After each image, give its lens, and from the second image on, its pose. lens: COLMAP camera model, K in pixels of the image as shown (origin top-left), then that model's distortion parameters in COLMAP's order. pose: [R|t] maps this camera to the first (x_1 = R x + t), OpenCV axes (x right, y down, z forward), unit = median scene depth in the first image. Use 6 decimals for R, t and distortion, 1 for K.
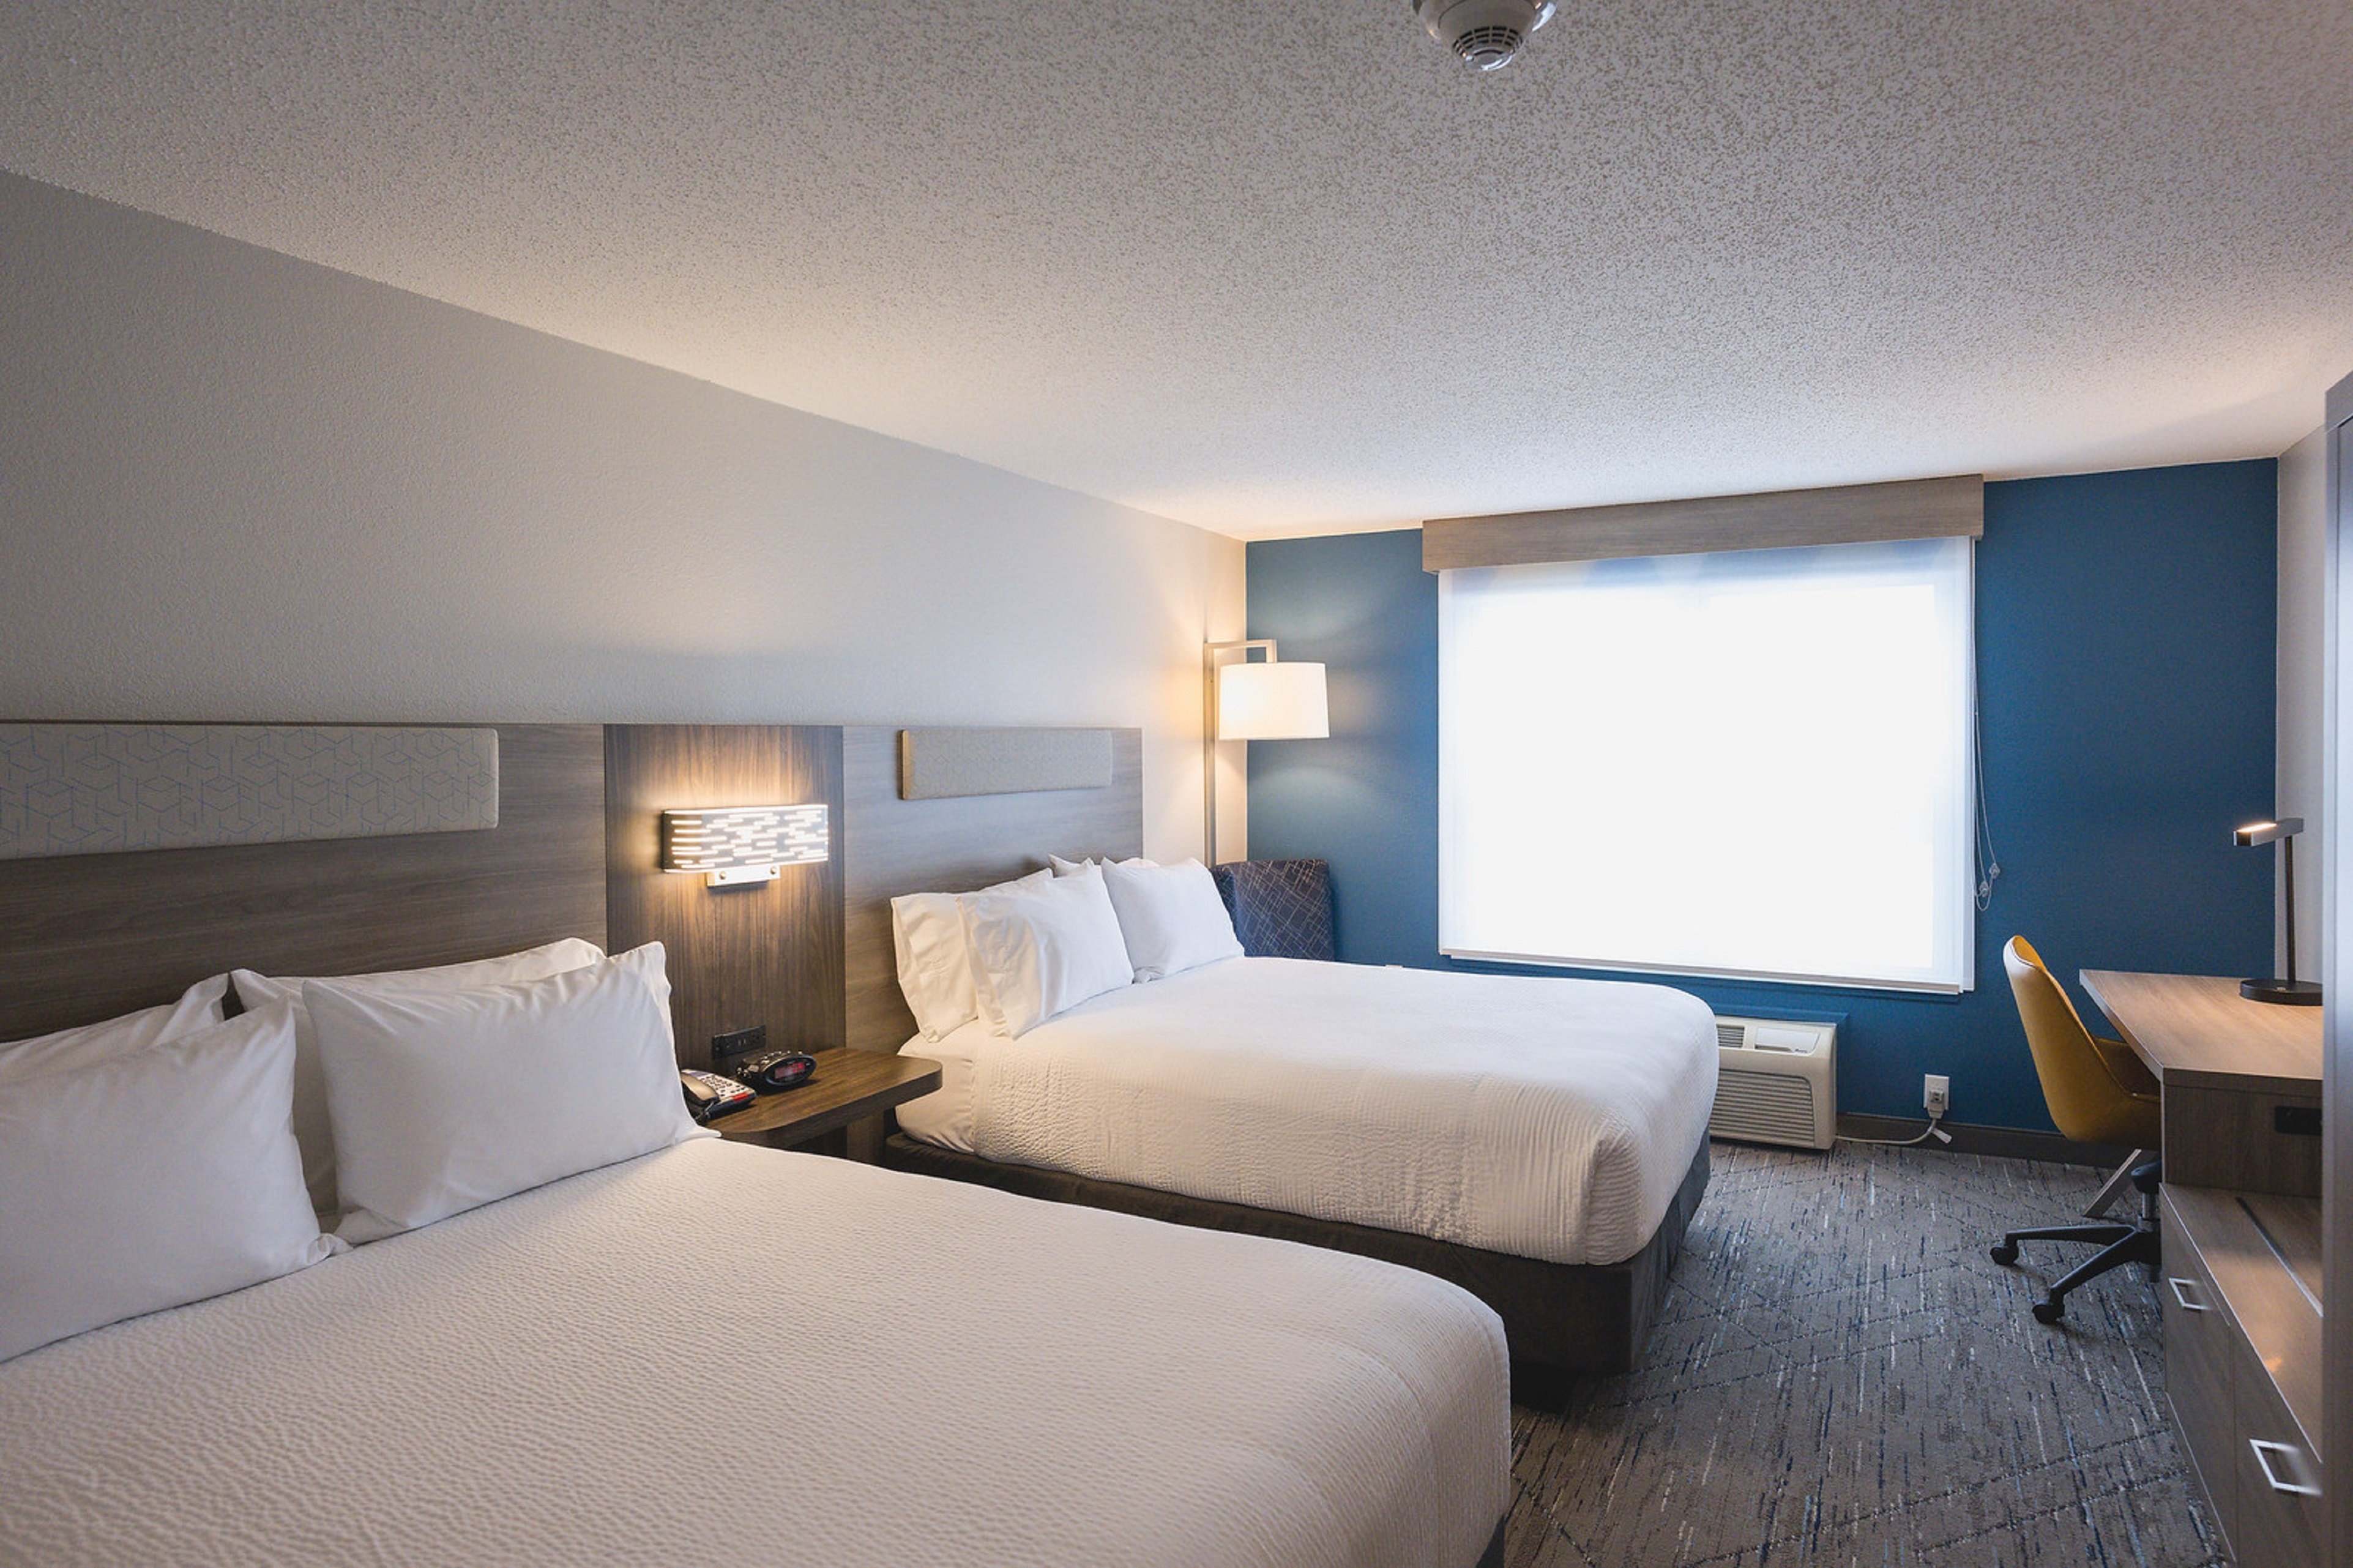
lens RADIAL K [[1347.7, 0, 1177.2], [0, 1347.7, 775.7], [0, 0, 1]] dist [-0.005641, 0.001217]
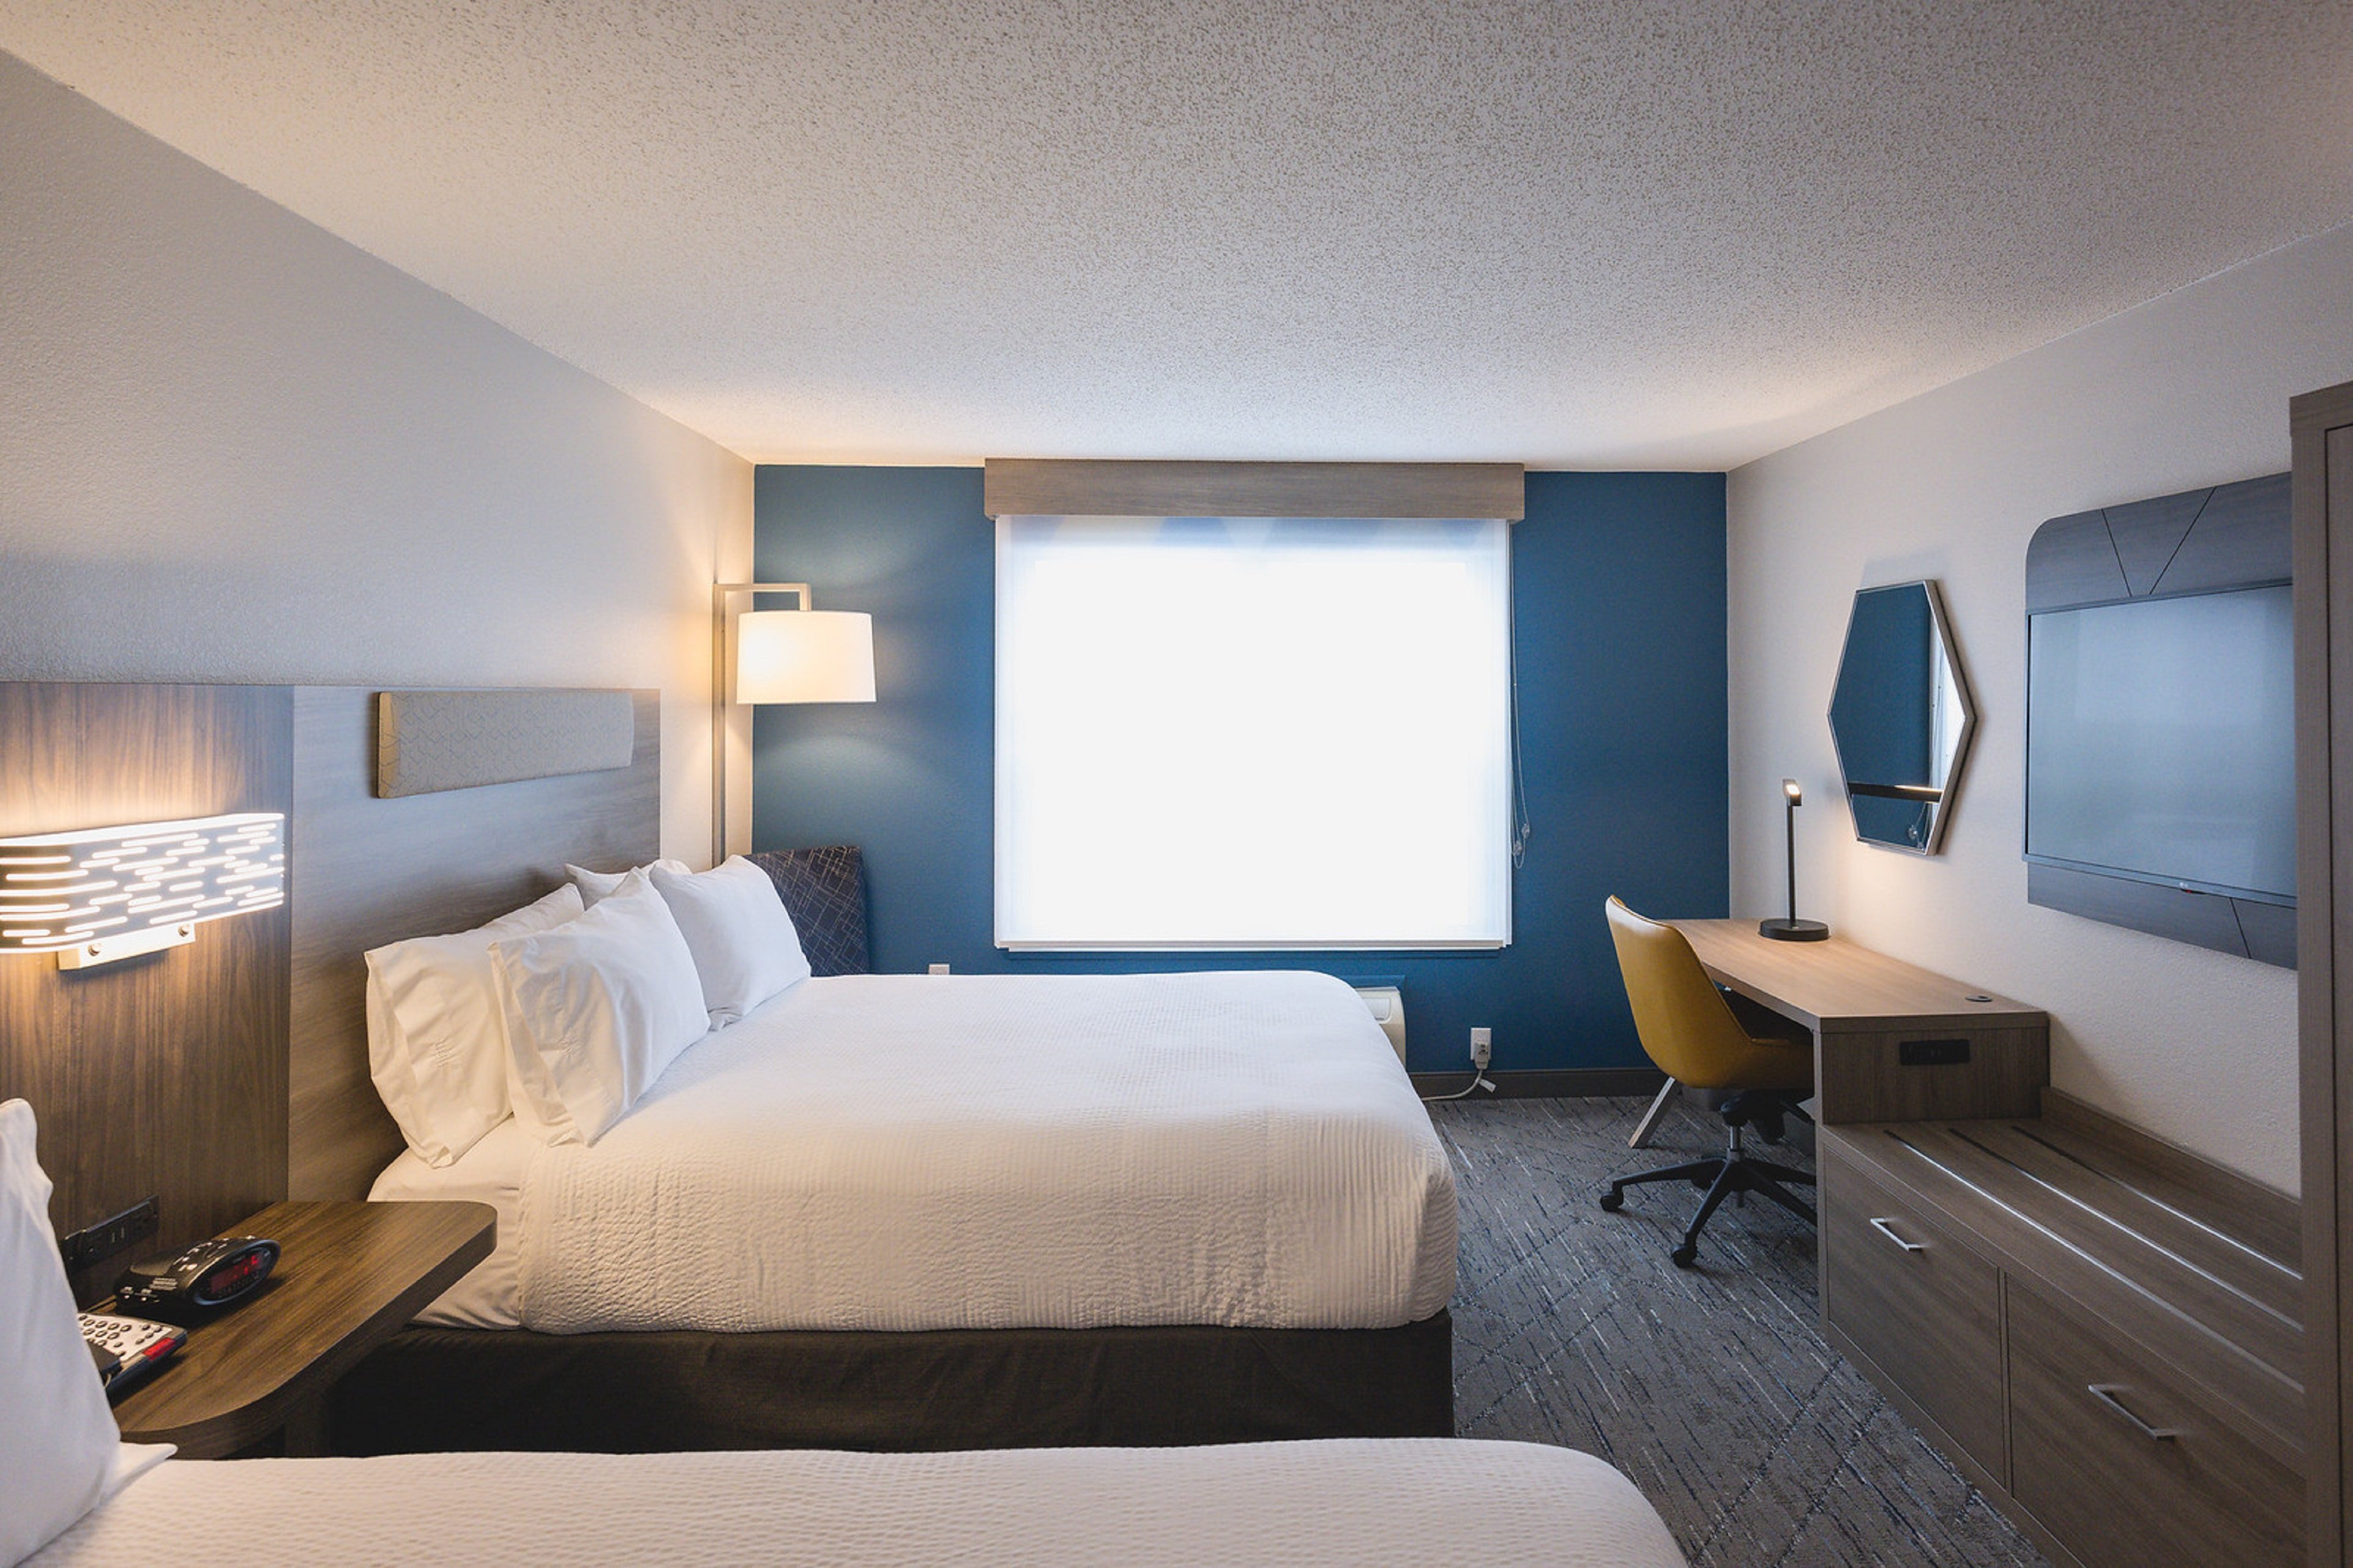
lens RADIAL K [[1347.7, 0, 1218.2], [0, 1347.7, 682.4], [0, 0, 1]] dist [-0.005641, 0.001217]
pose [[0.864714, 0.013365, 0.502087, -0.189581], [0.005563, 0.999330, -0.036181, -0.013246], [-0.502234, 0.034079, 0.864060, 0.237886]]
